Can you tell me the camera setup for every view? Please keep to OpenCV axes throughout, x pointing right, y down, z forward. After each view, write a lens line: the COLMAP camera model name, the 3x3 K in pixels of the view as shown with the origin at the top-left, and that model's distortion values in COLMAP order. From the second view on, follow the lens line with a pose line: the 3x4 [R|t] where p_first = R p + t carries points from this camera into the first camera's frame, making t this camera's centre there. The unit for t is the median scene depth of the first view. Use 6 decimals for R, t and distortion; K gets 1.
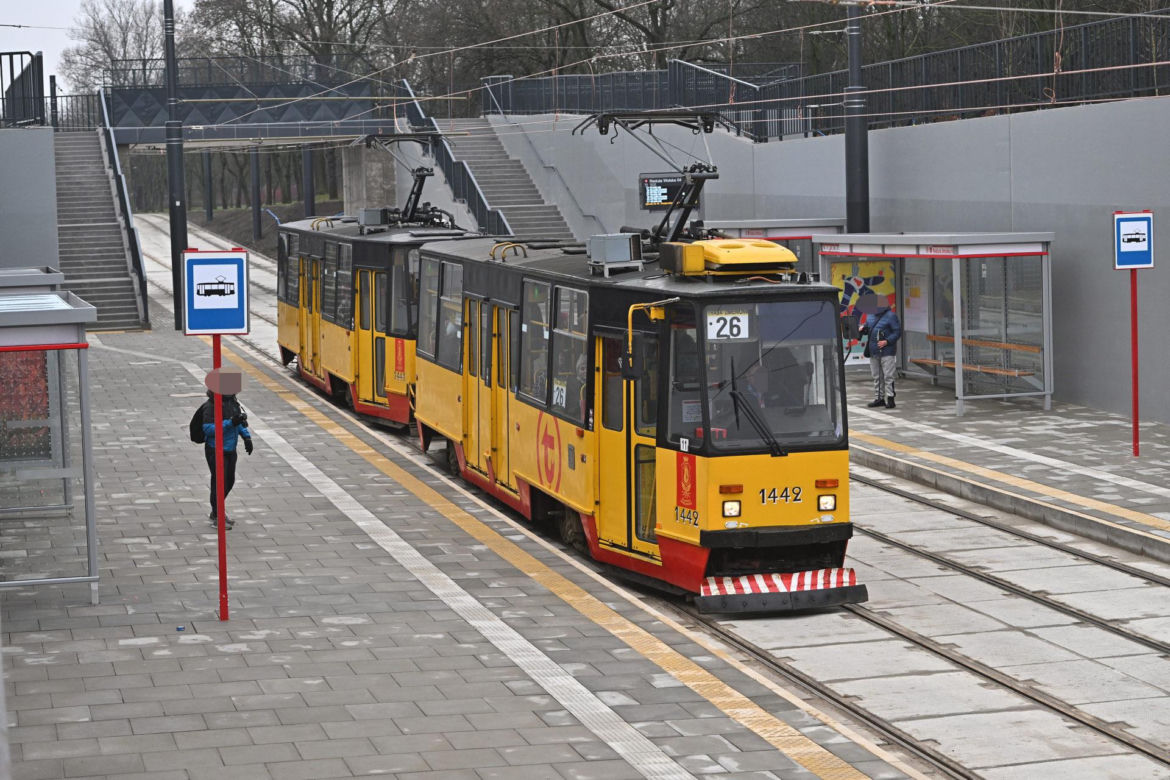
lens RADIAL K [[2179.4, 0, 585.0], [0, 2179.4, 390.0], [0, 0, 1]] dist [-0.076974, -0.175572]
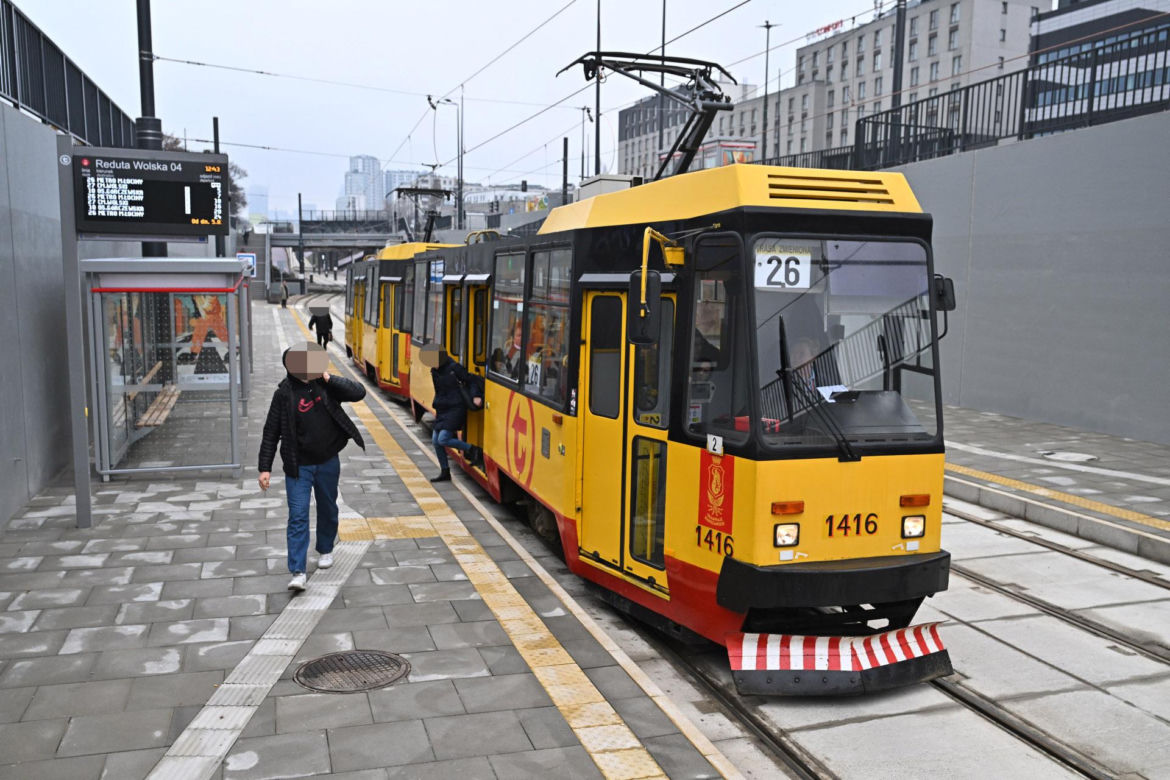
lens RADIAL K [[920.2, 0, 585.0], [0, 920.2, 390.0], [0, 0, 1]] dist [-0.006389, -0.005753]
pose [[0.998400, 0.019066, 0.053226, -0.009586], [-0.019430, 0.999791, 0.006328, 0.006627], [-0.053094, -0.007352, 0.998562, 0.576452]]
